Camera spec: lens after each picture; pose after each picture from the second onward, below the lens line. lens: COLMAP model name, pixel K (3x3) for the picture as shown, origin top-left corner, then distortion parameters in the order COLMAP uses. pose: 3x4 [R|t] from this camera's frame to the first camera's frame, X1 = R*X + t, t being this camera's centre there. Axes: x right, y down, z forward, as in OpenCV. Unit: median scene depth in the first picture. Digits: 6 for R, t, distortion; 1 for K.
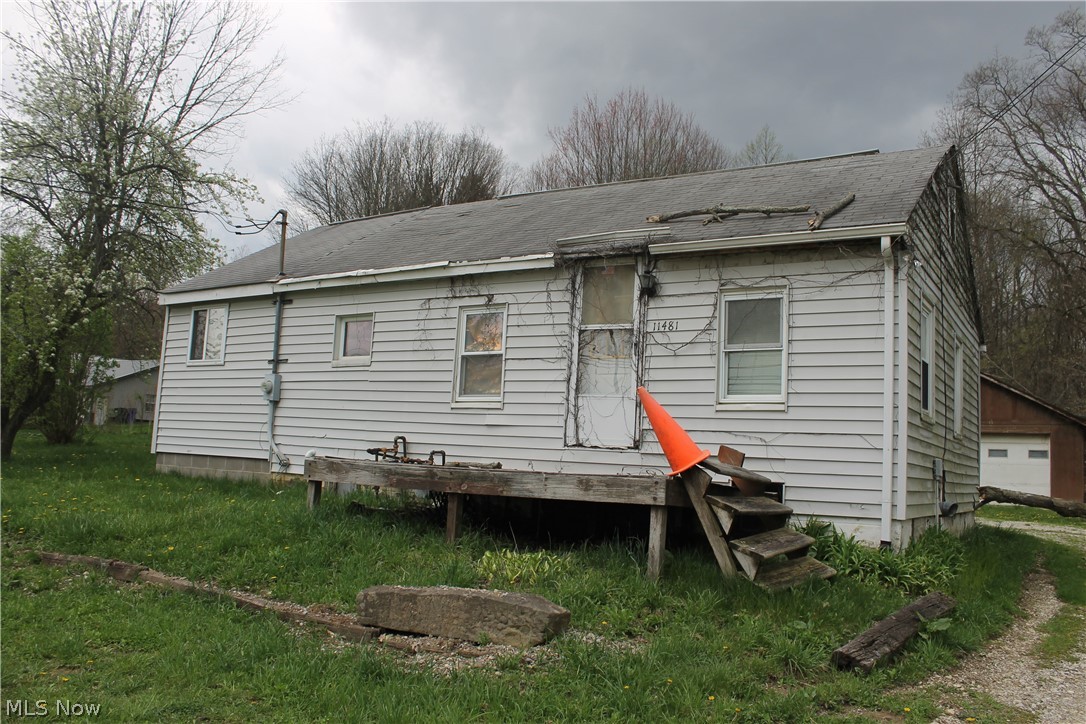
lens RADIAL K [[916.2, 0, 549.3], [0, 916.2, 361.6], [0, 0, 1]] dist [-0.147242, 0.130406]
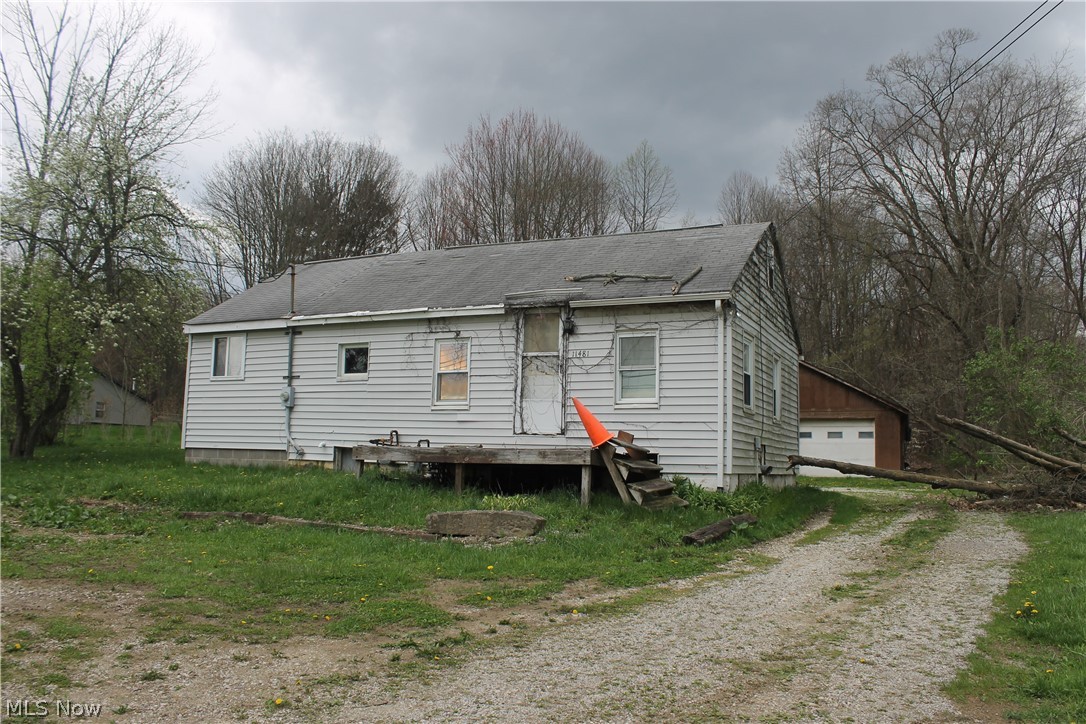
lens RADIAL K [[916.2, 0, 549.3], [0, 916.2, 361.6], [0, 0, 1]] dist [-0.147242, 0.130406]
pose [[0.991631, -0.014710, 0.128262, -0.112007], [0.013722, 0.999869, 0.008585, -0.036699], [-0.128371, -0.006753, 0.991703, -0.473290]]
